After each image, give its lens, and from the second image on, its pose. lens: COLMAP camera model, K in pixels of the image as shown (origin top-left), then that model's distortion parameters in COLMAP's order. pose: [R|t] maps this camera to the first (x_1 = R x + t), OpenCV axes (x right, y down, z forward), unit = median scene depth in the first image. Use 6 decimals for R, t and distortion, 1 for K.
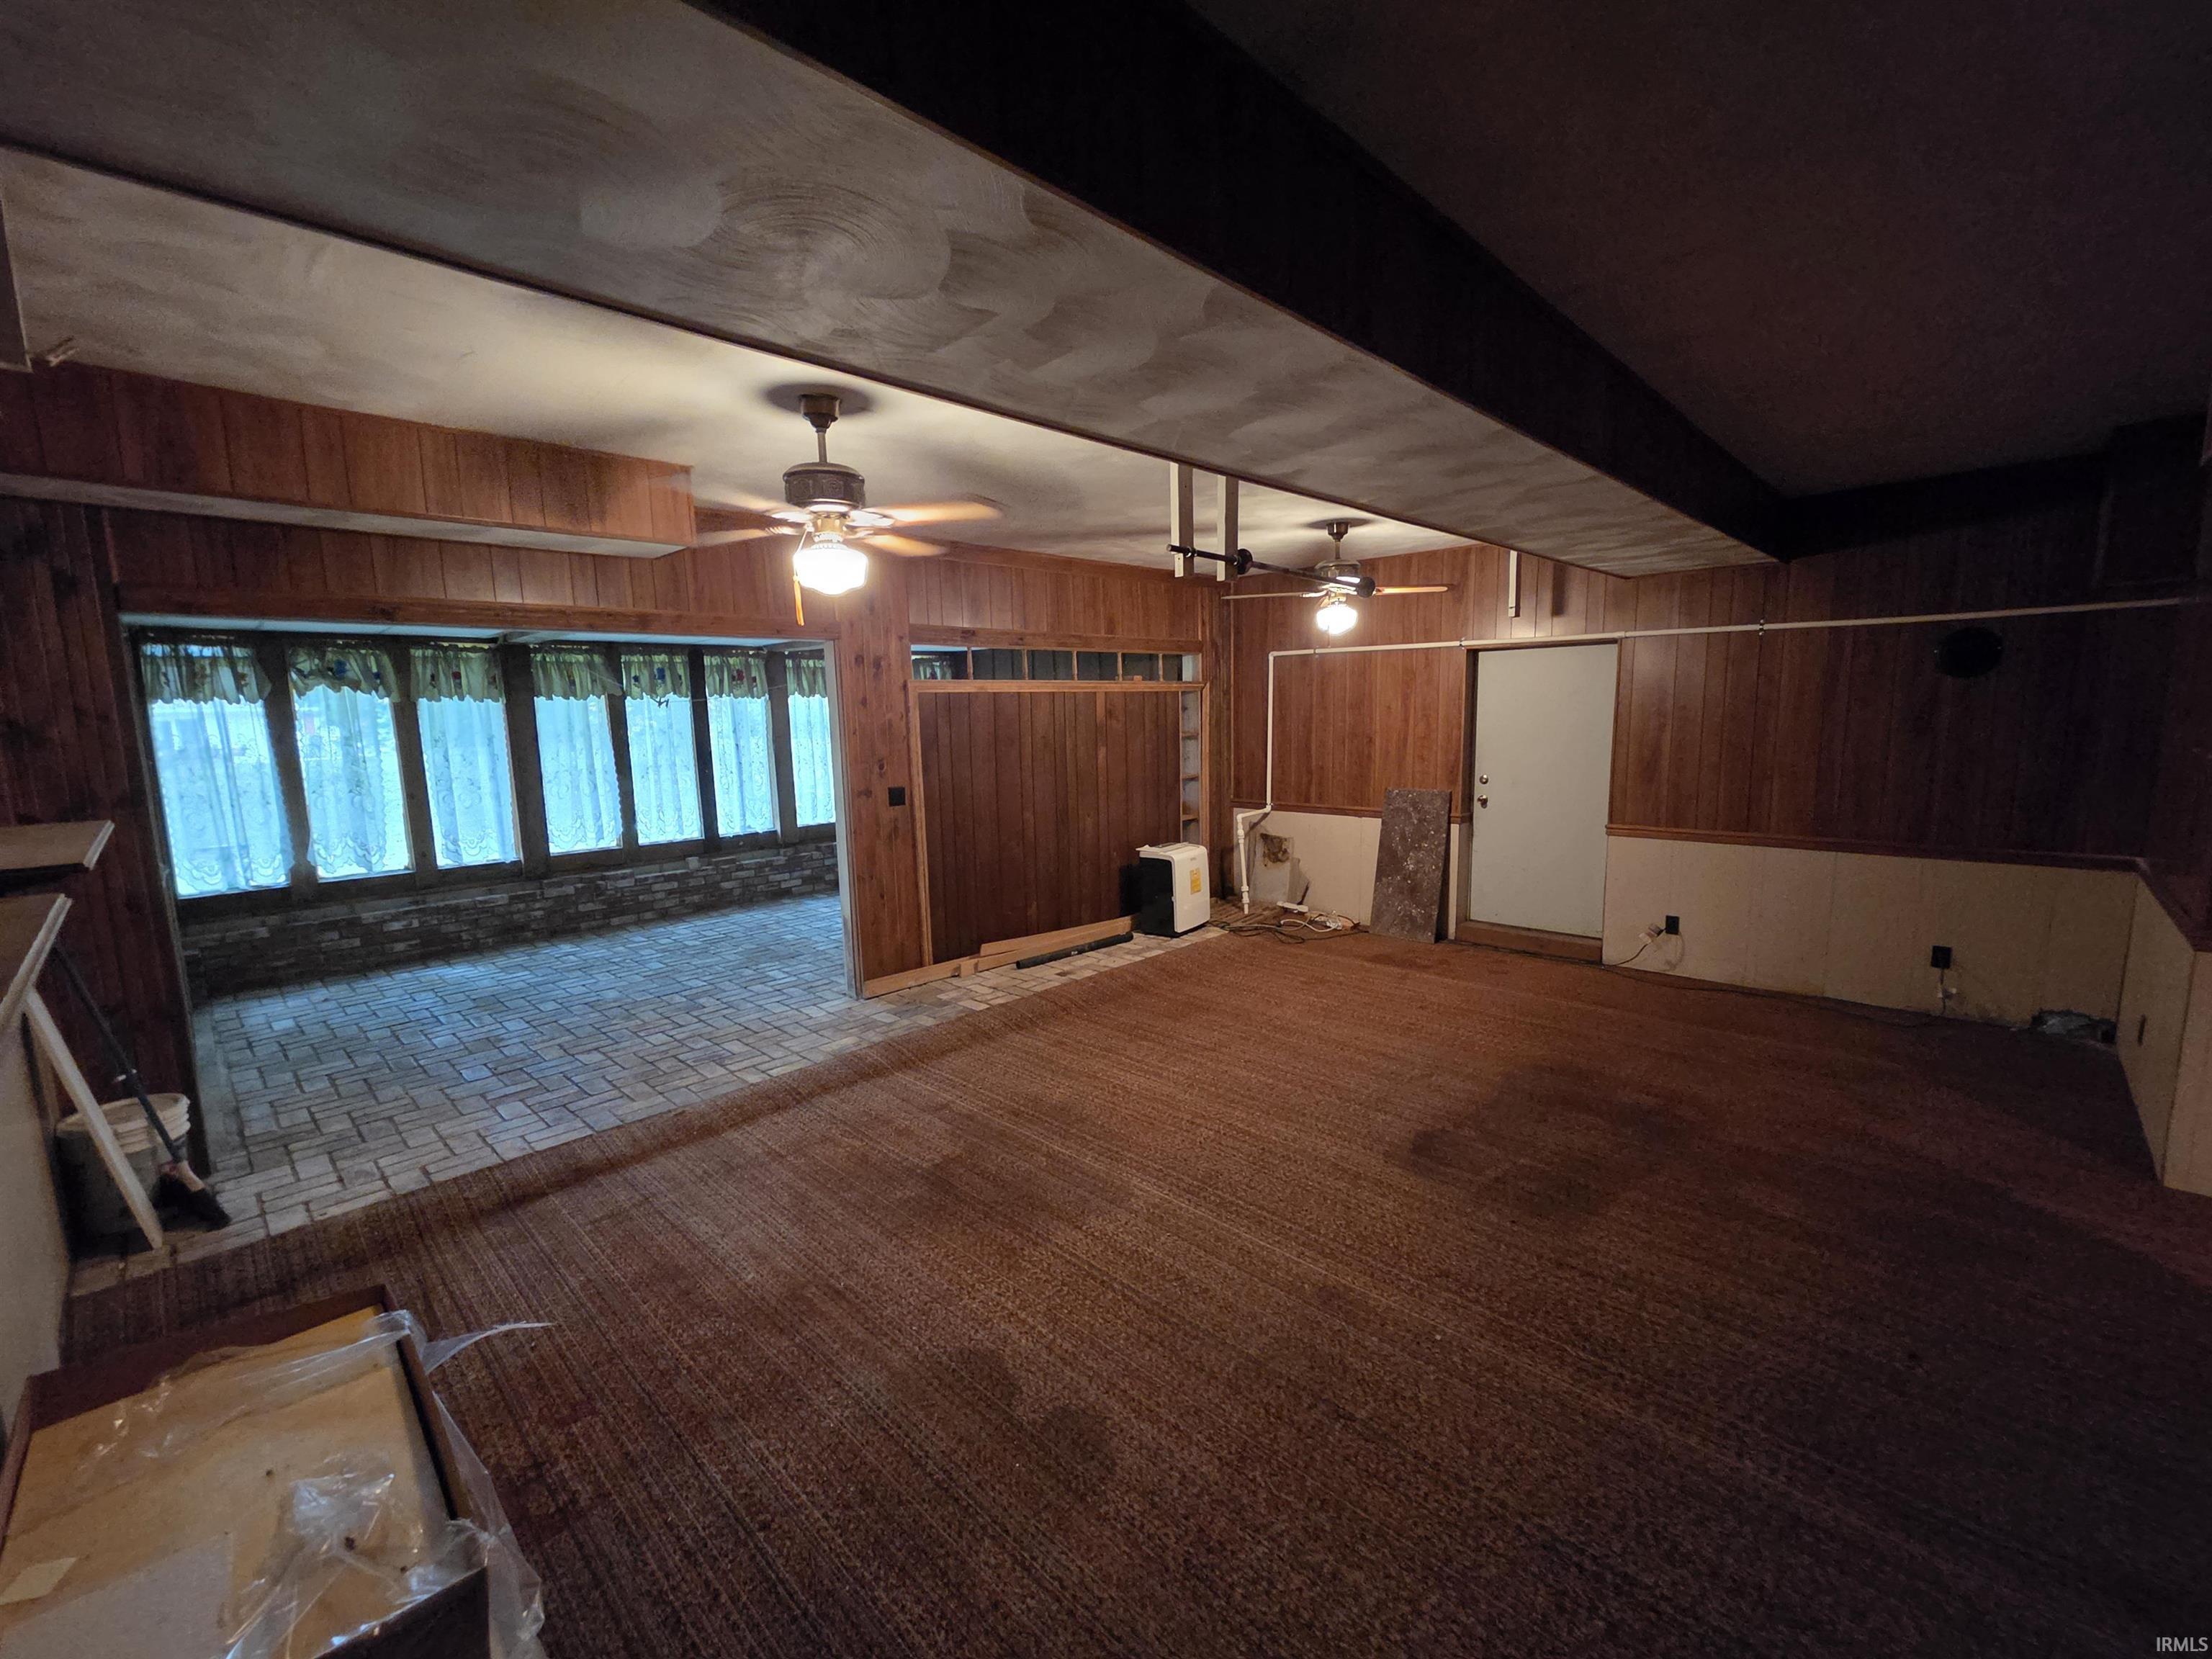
lens RADIAL K [[903.8, 0, 1103.8], [0, 903.8, 833.2], [0, 0, 1]] dist [-0.000715, -0.000153]
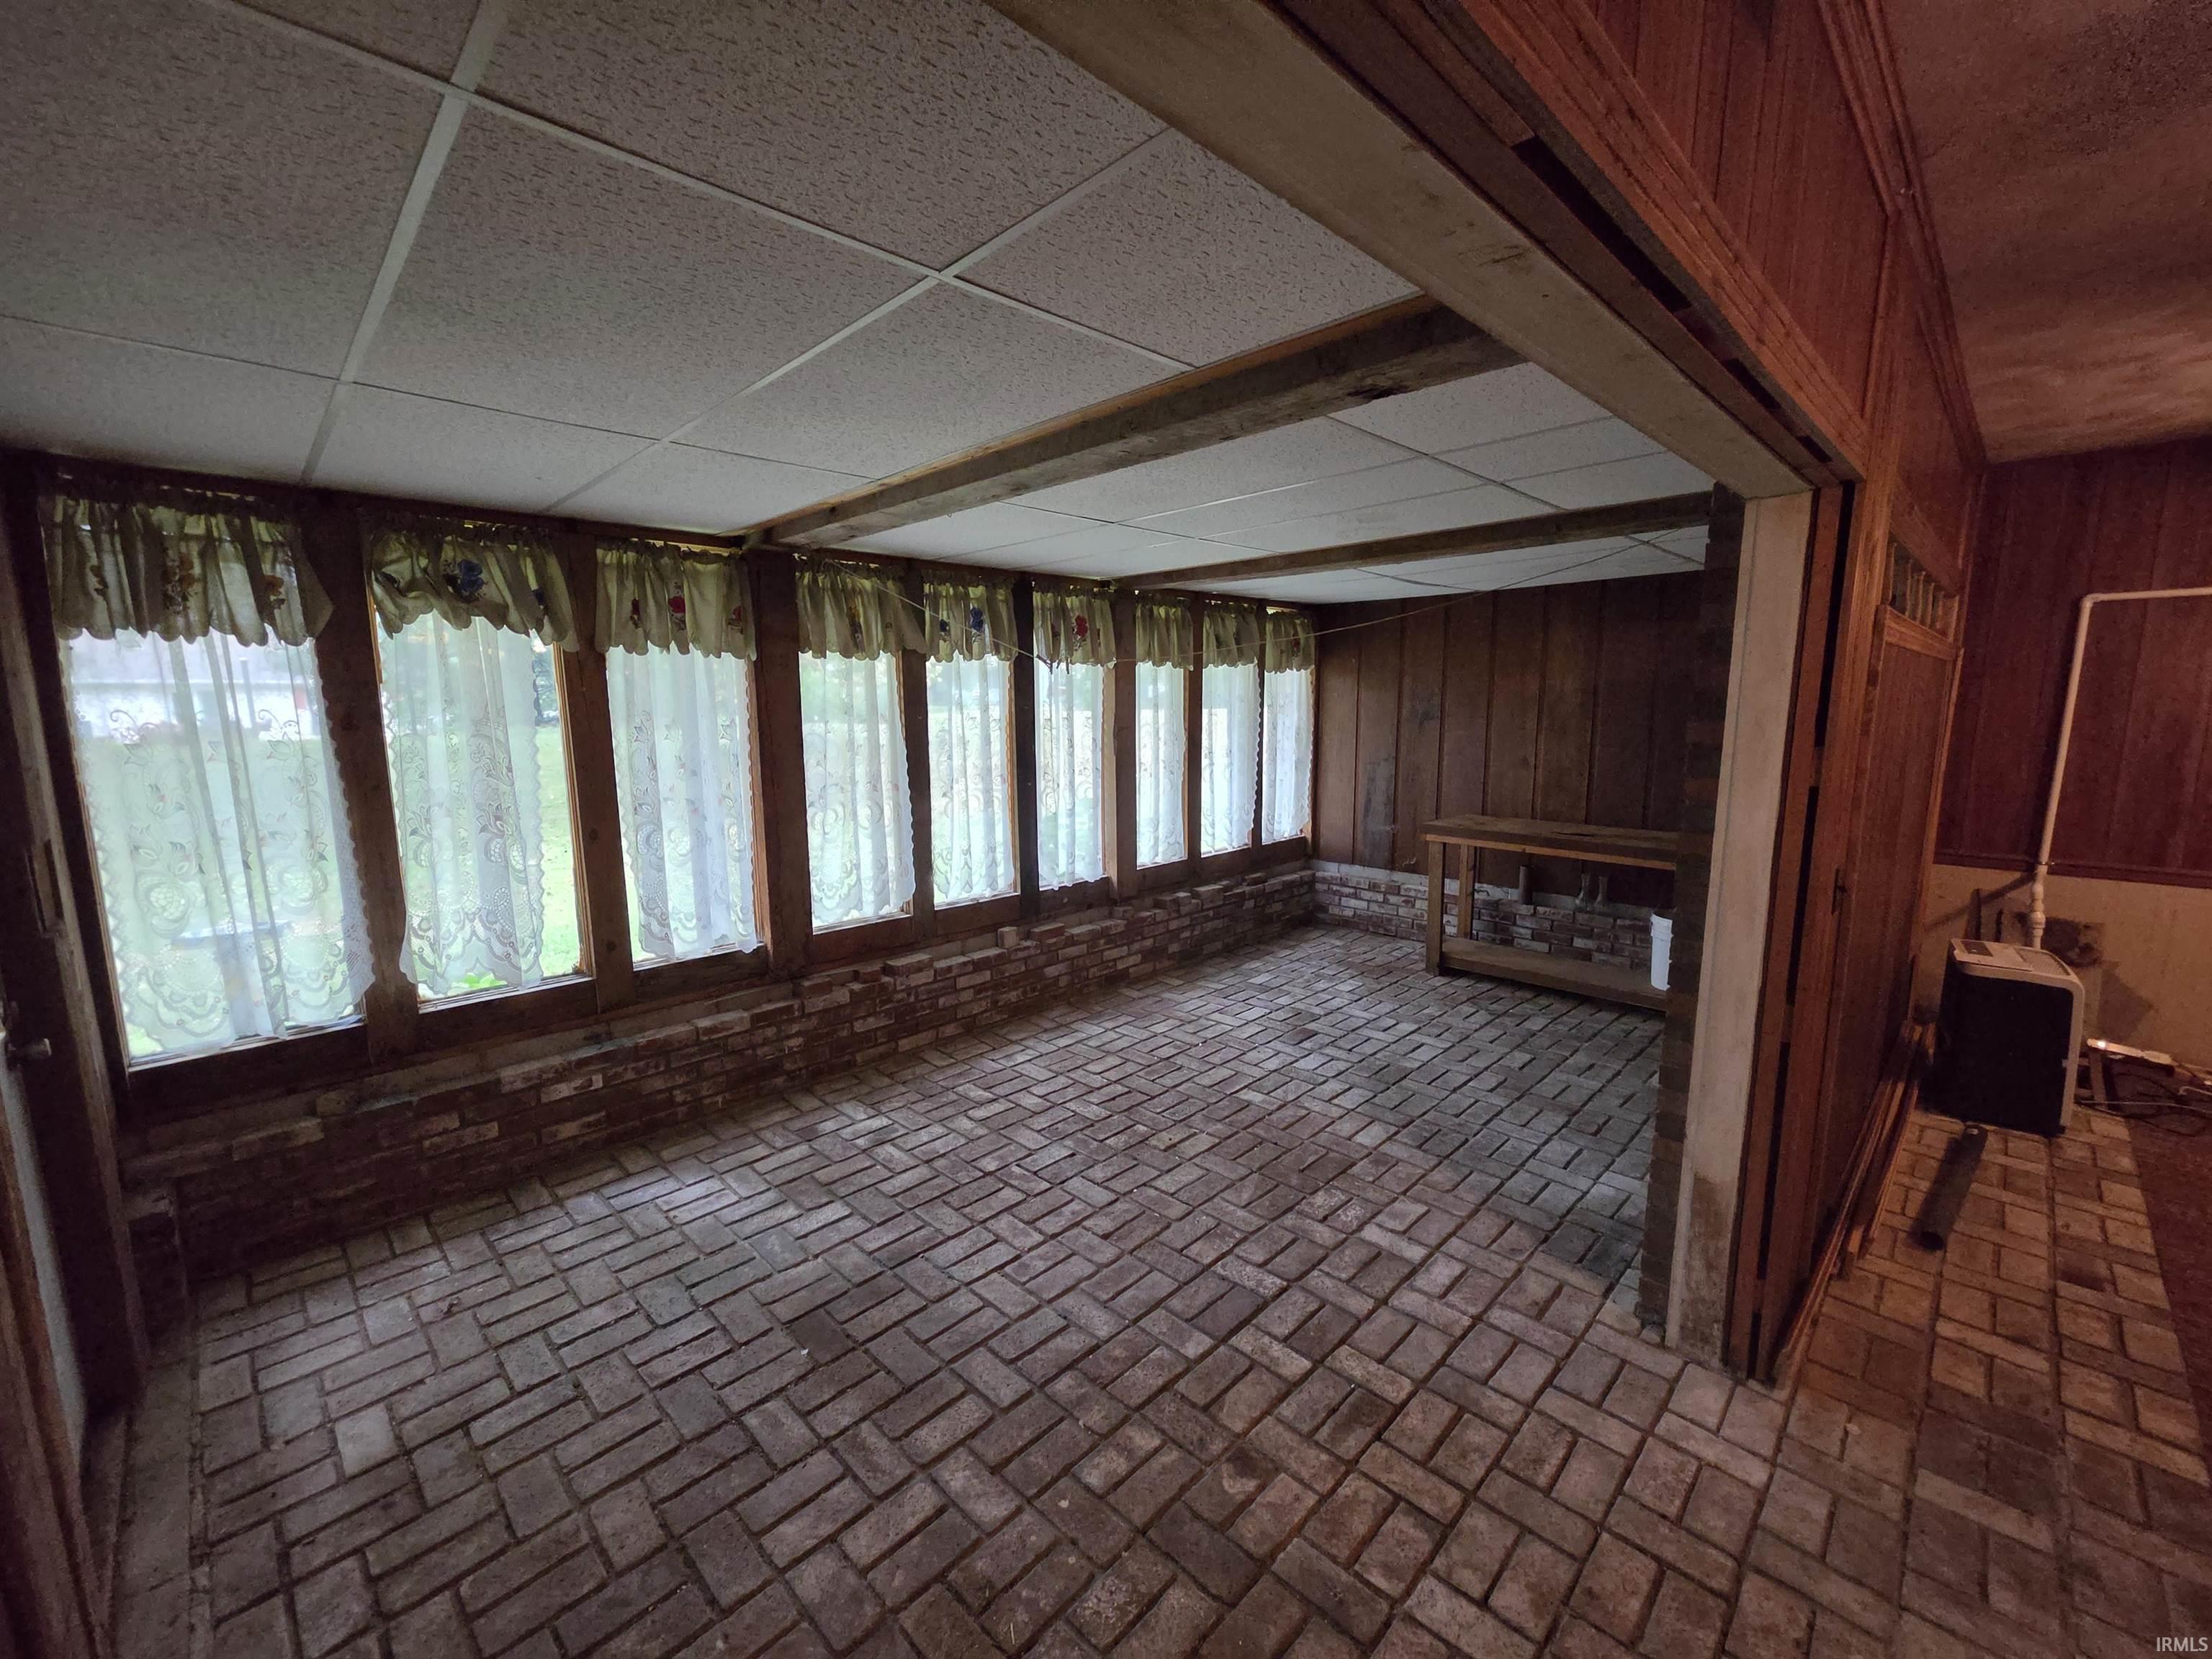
lens RADIAL K [[903.2, 0, 1106.0], [0, 903.2, 829.5], [0, 0, 1]] dist [0.001622, -0.000210]
pose [[0.999735, 0.019037, -0.012932, -0.470728], [-0.018922, 0.999781, 0.008984, -0.055247], [0.013100, -0.008737, 0.999876, 0.491649]]
